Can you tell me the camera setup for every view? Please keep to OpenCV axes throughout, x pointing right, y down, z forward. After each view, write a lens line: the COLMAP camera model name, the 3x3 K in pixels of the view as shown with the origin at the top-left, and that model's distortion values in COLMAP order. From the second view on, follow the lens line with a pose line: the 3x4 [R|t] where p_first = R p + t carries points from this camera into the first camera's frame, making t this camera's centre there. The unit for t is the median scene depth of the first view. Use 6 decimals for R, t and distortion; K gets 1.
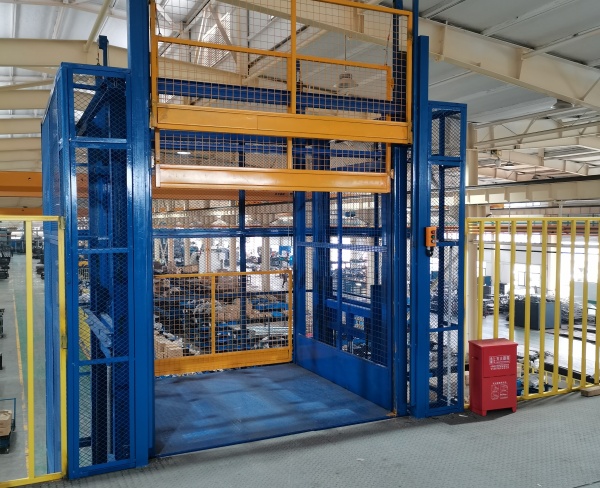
lens RADIAL K [[611.5, 0, 300.3], [0, 611.5, 253.3], [0, 0, 1]] dist [0.094478, -0.011419]
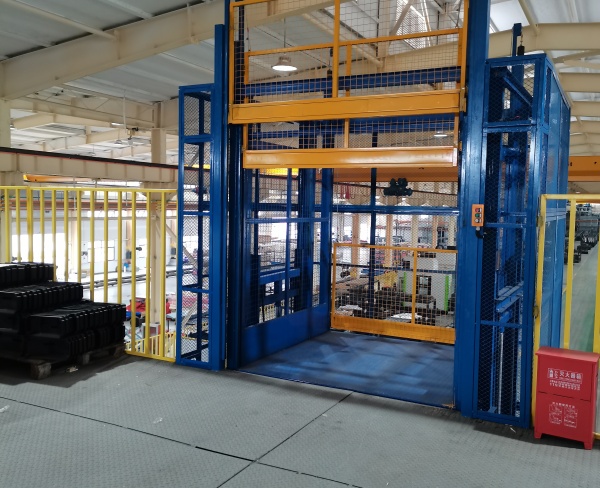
lens RADIAL K [[612.1, 0, 300.0], [0, 612.1, 244.0], [0, 0, 1]] dist [0.085680, -0.005150]
pose [[0.601927, 0.070863, -0.795401, 0.789163], [-0.065924, 0.997065, 0.038941, -0.003628], [0.795826, 0.028996, 0.604831, 0.266494]]
